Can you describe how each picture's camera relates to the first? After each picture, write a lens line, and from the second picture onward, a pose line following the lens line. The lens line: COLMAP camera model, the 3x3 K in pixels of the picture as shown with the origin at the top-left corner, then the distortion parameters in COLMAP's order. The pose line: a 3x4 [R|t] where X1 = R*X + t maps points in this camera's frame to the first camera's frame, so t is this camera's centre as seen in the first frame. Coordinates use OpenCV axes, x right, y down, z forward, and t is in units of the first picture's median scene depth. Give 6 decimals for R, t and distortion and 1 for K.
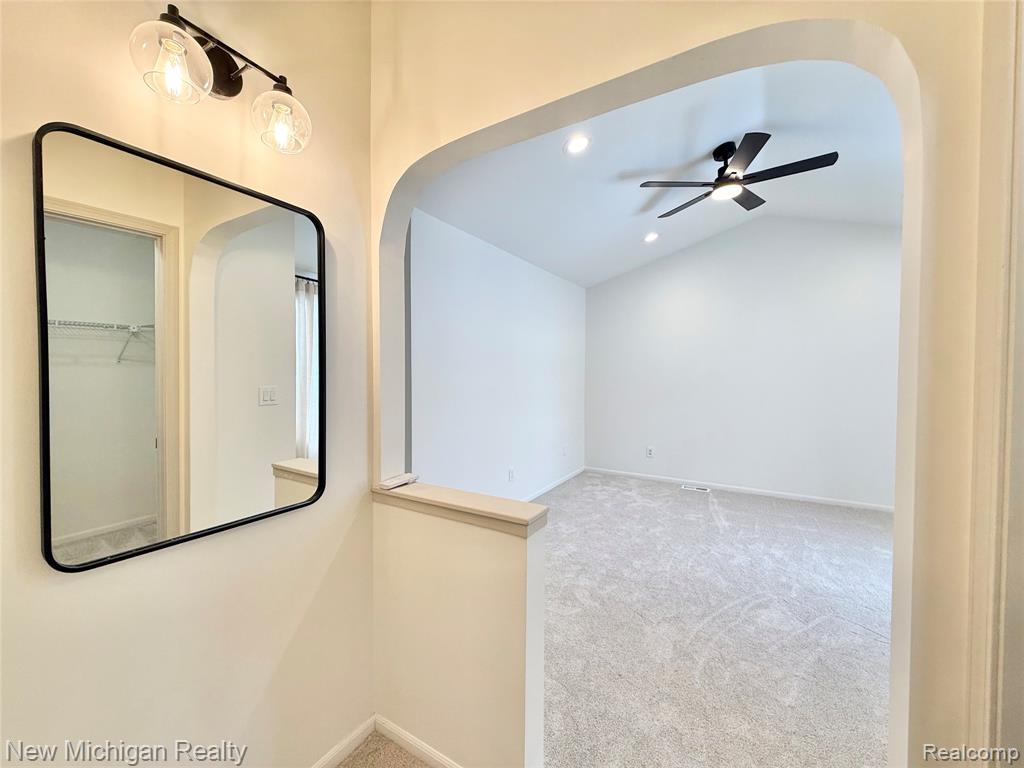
lens RADIAL K [[410.2, 0, 508.5], [0, 410.2, 383.2], [0, 0, 1]] dist [0.000681, -0.000025]
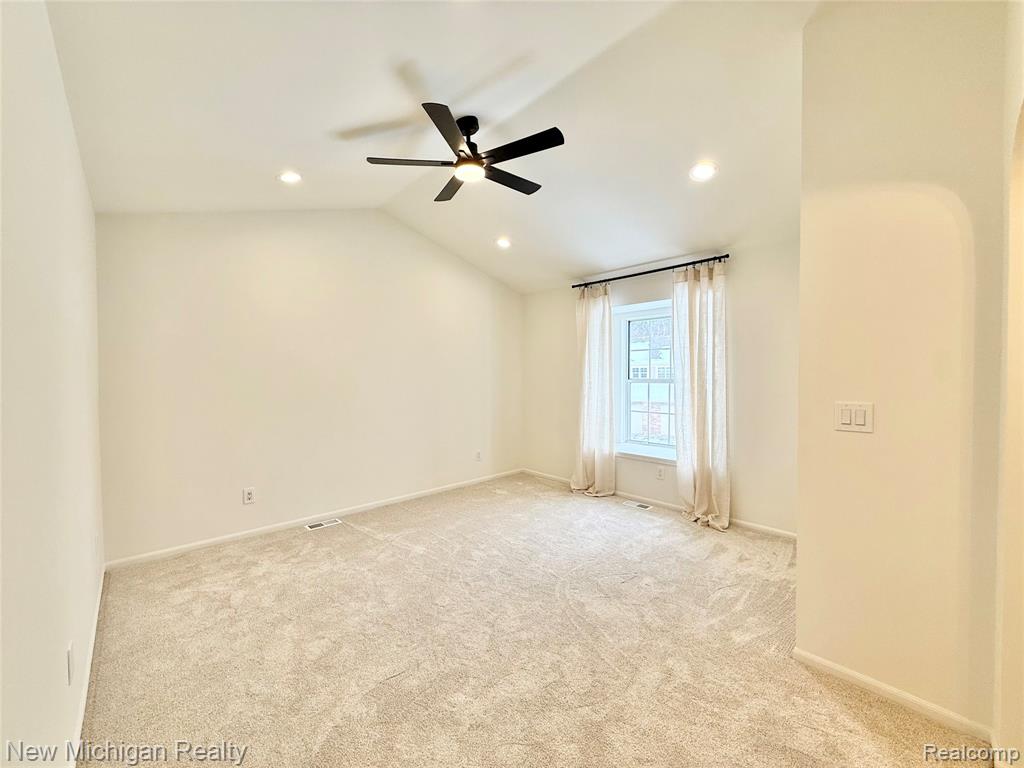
lens RADIAL K [[410.2, 0, 508.5], [0, 410.2, 383.2], [0, 0, 1]] dist [0.000681, -0.000025]
pose [[0.252754, -0.026701, 0.967162, -0.240072], [0.027160, 0.999421, 0.020493, -0.021624], [-0.967149, 0.021089, 0.253333, 0.534279]]
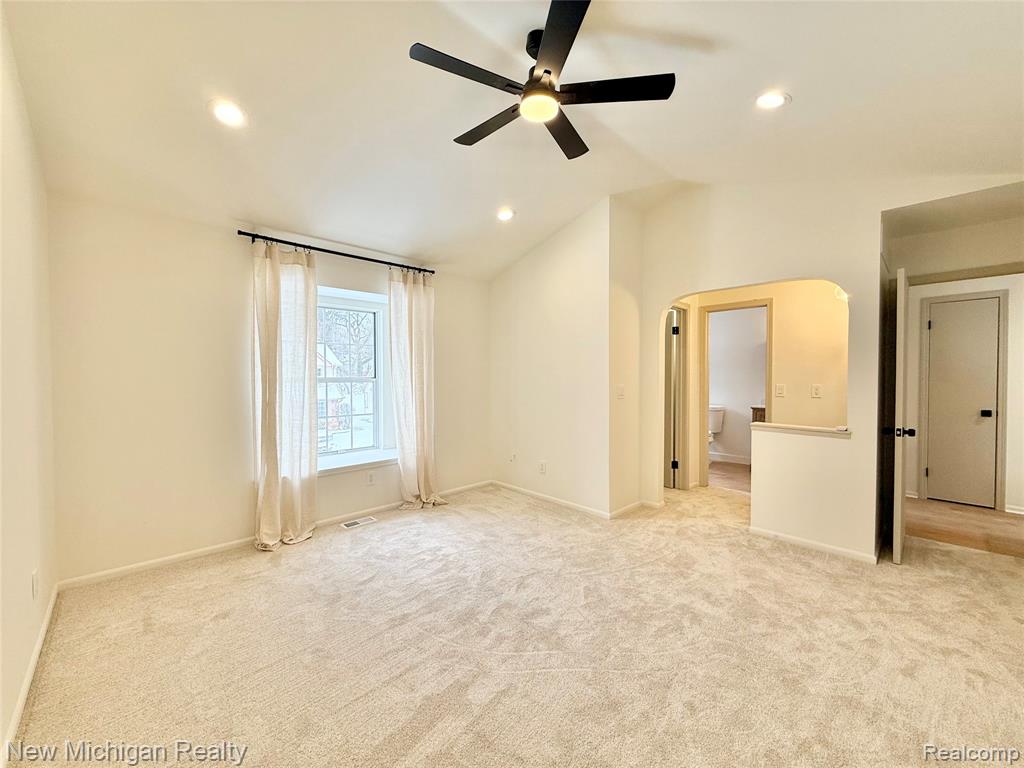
lens RADIAL K [[410.2, 0, 508.5], [0, 410.2, 383.2], [0, 0, 1]] dist [0.000681, -0.000025]
pose [[-0.971317, -0.004179, 0.237750, 0.293984], [0.005678, 0.999153, 0.040757, -0.023646], [-0.237719, 0.040938, -0.970471, 1.256783]]
